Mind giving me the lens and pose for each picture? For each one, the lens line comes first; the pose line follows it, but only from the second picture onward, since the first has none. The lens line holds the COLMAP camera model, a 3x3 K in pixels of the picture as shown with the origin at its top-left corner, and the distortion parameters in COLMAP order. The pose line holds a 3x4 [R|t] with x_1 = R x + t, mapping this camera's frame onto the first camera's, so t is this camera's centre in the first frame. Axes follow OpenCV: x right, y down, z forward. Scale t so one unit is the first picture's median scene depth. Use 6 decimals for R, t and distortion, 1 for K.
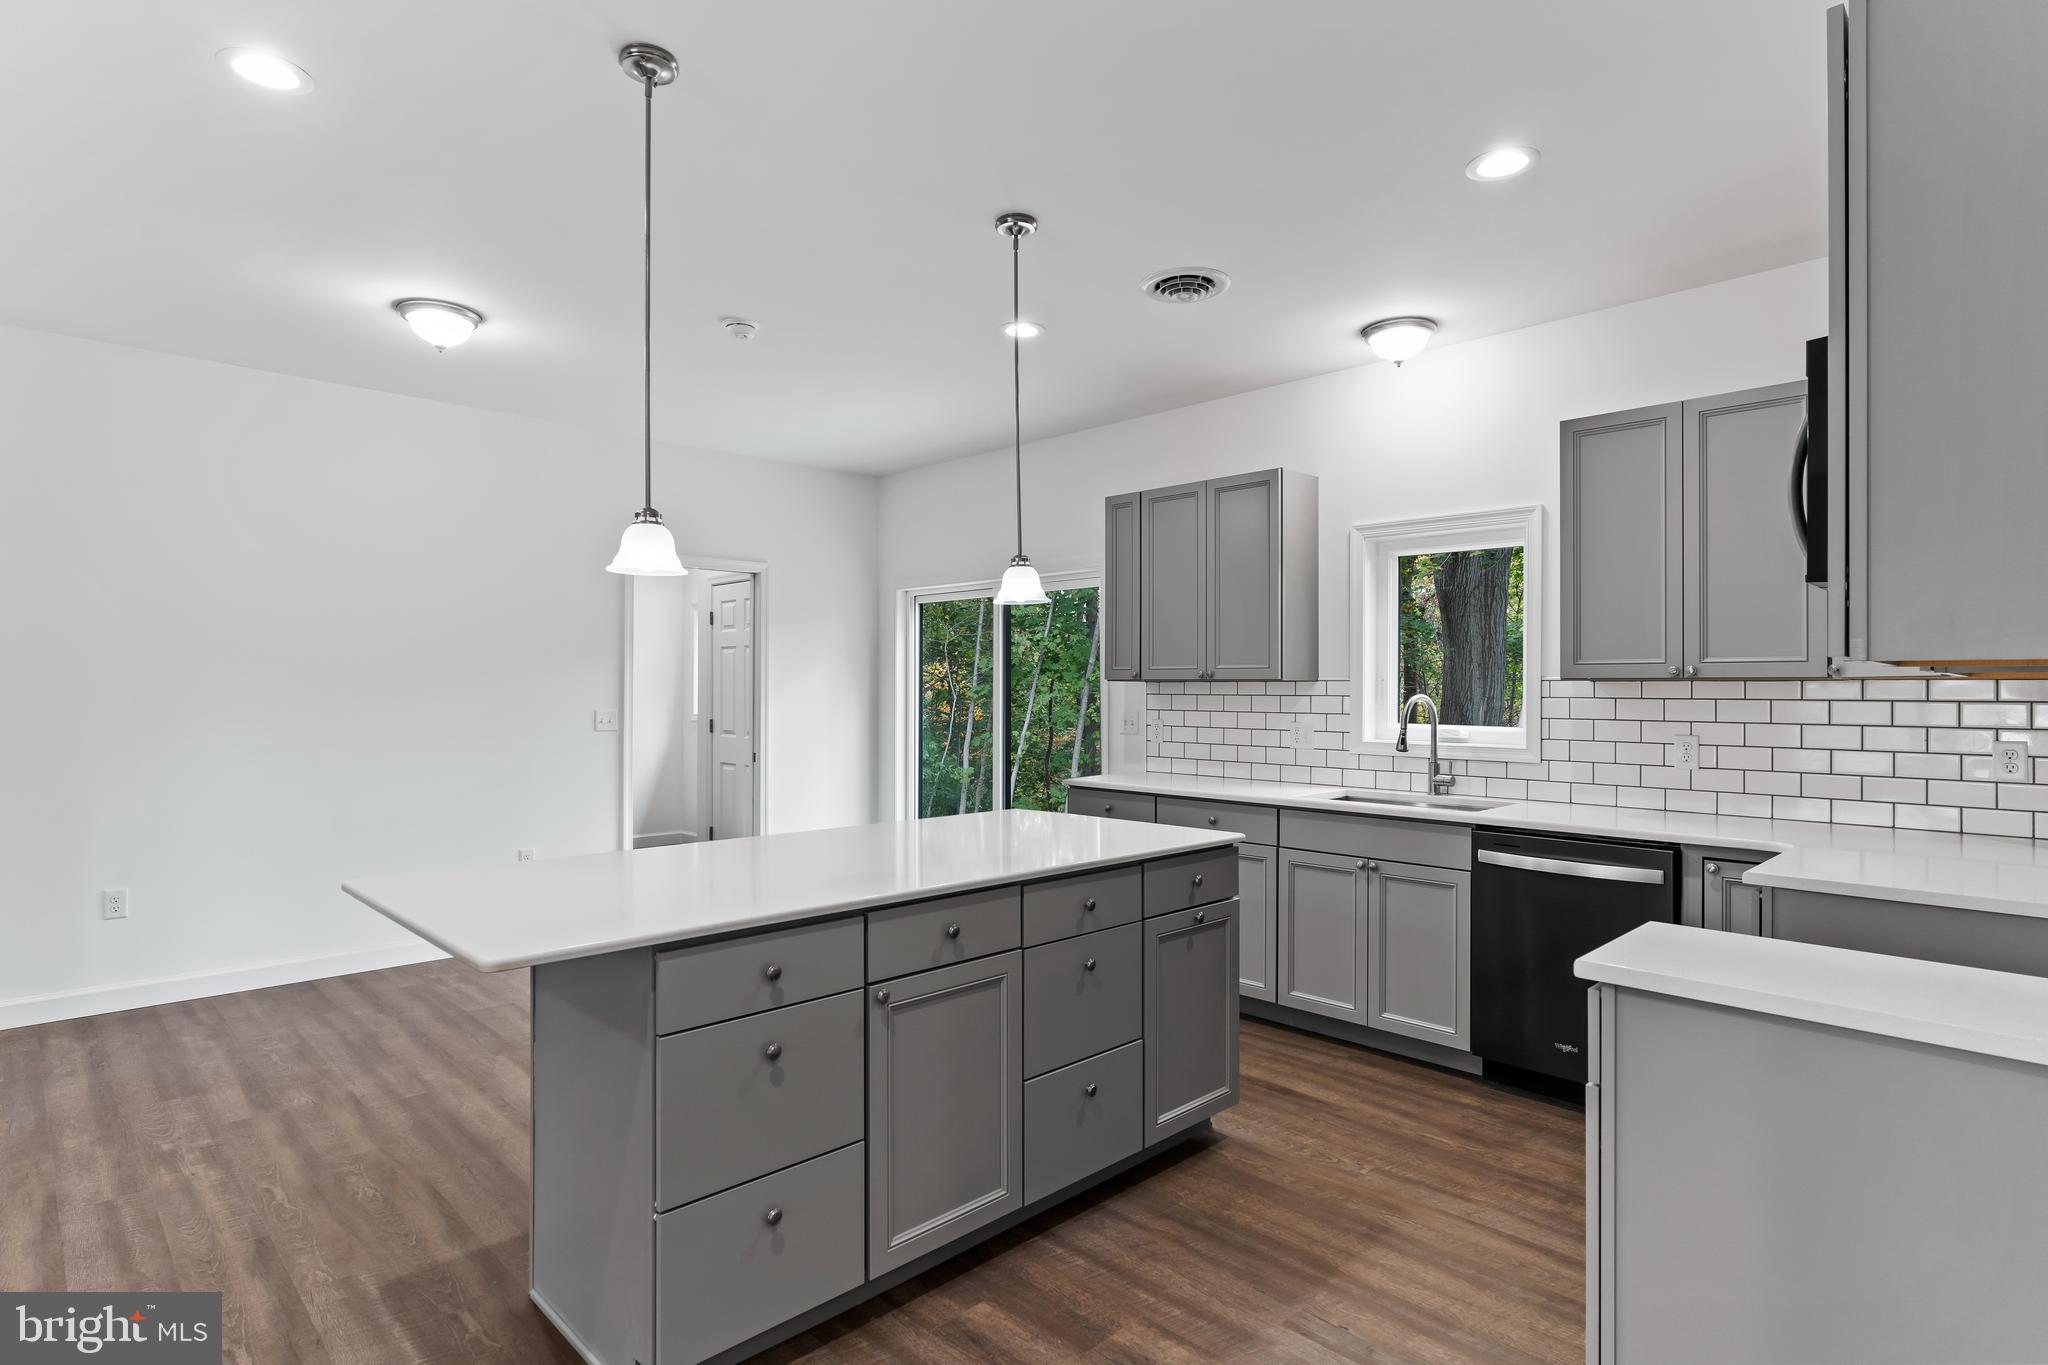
lens RADIAL K [[1053.5, 0, 1017.1], [0, 1053.5, 684.9], [0, 0, 1]] dist [-0.011513, 0.009420]
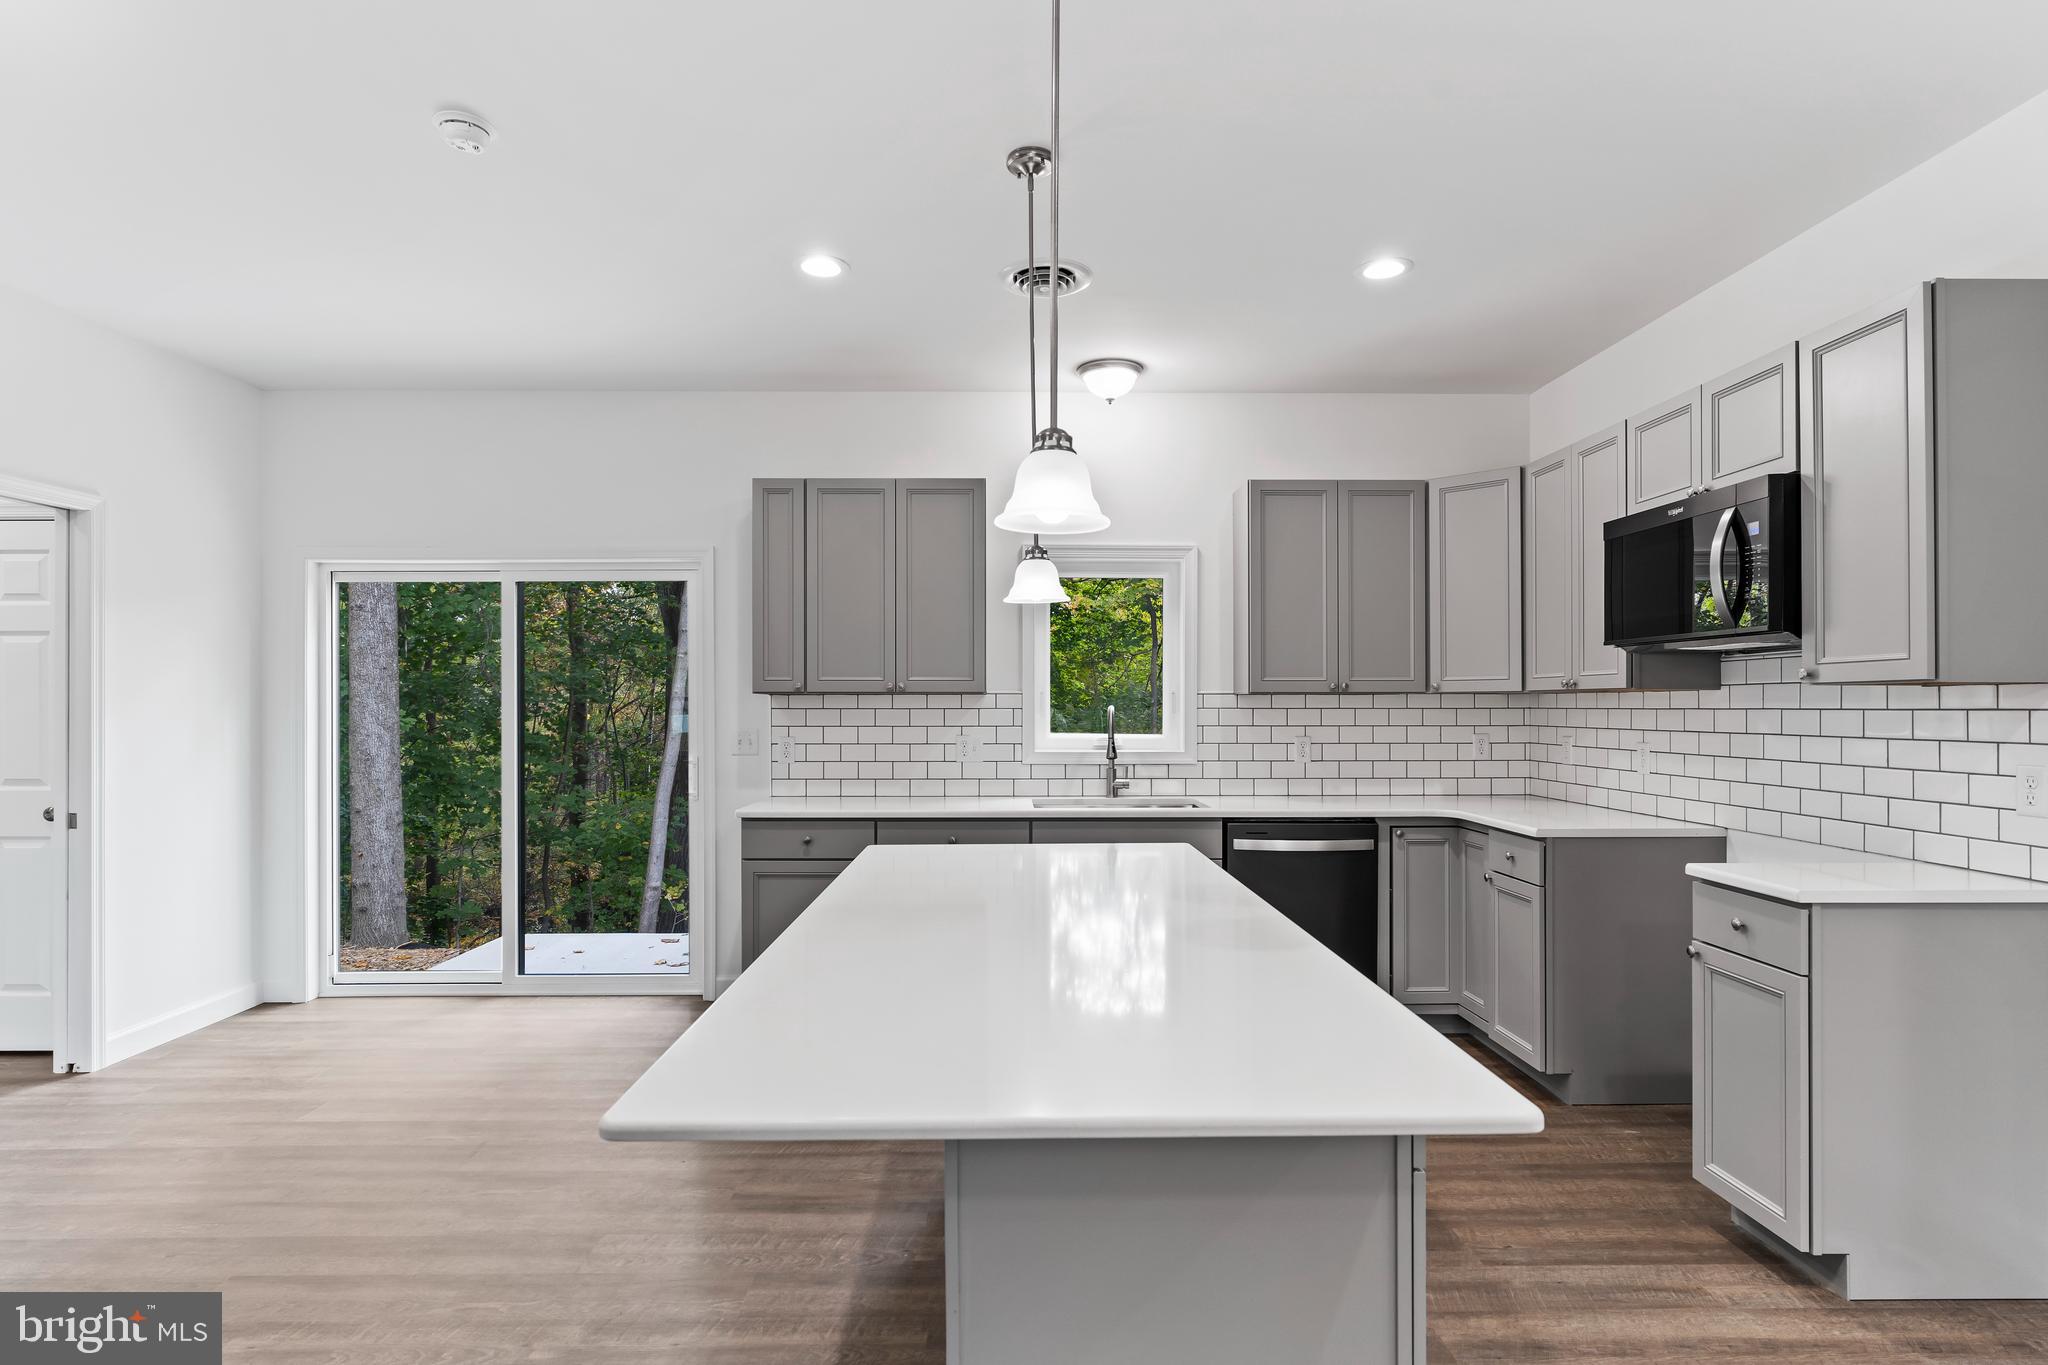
lens RADIAL K [[1053.5, 0, 1021.2], [0, 1053.5, 706.5], [0, 0, 1]] dist [-0.011513, 0.009420]
pose [[0.686702, -0.004498, 0.726925, -0.516233], [0.001263, 0.999987, 0.004994, 0.003873], [-0.726938, -0.002511, 0.686699, 0.339998]]
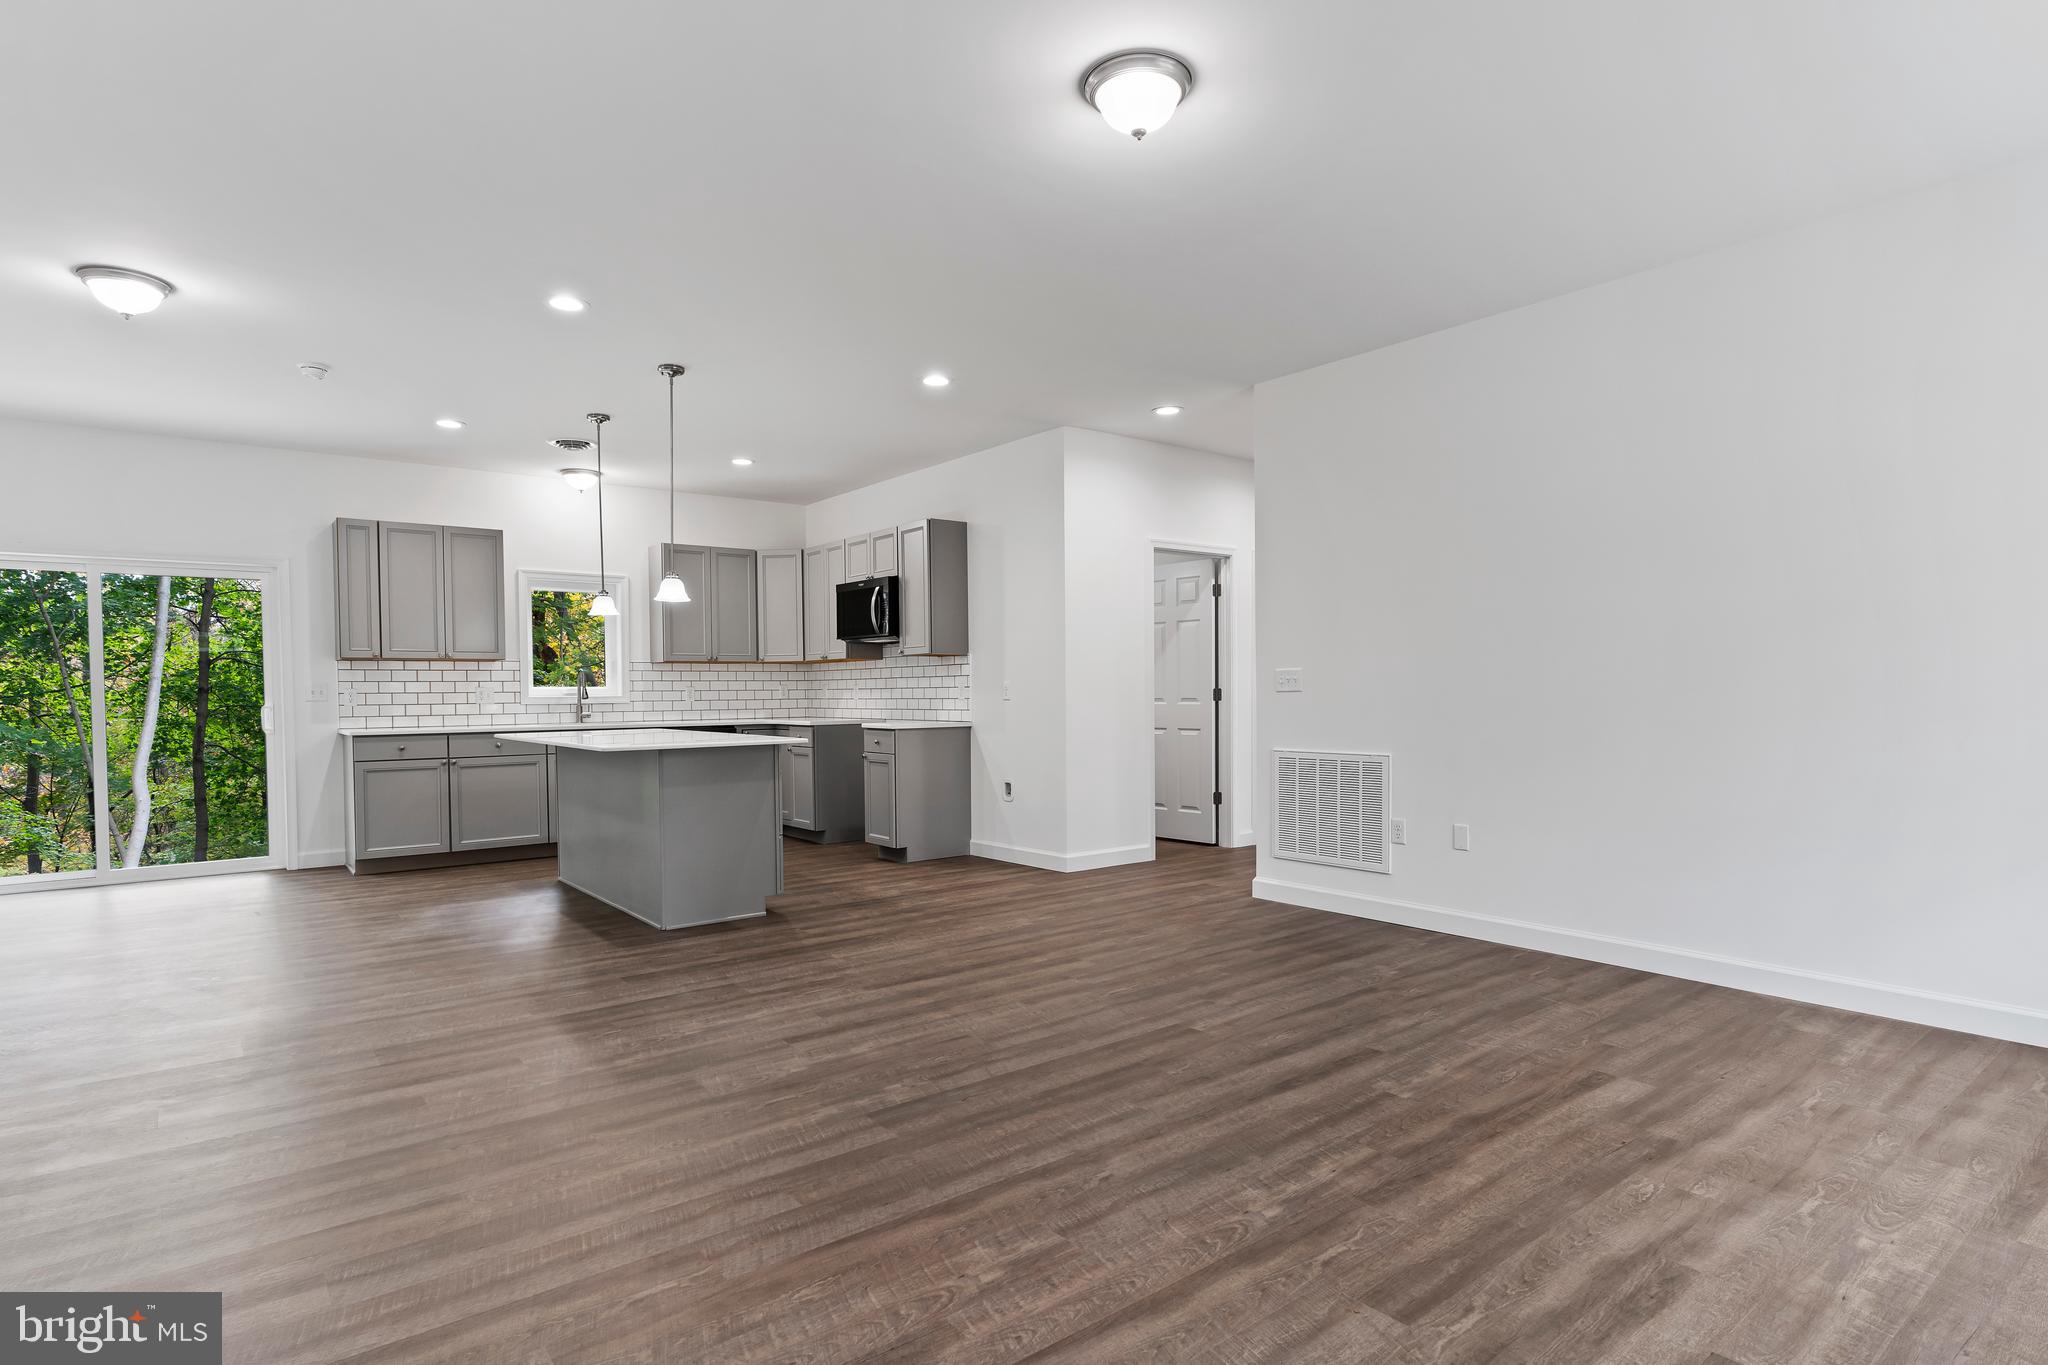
lens RADIAL K [[1053.5, 0, 1028.6], [0, 1053.5, 714.5], [0, 0, 1]] dist [-0.011513, 0.009420]
pose [[0.100178, -0.027230, 0.994597, -1.509282], [0.007236, 0.999619, 0.026639, 0.049887], [-0.994943, 0.004528, 0.100337, 0.023235]]
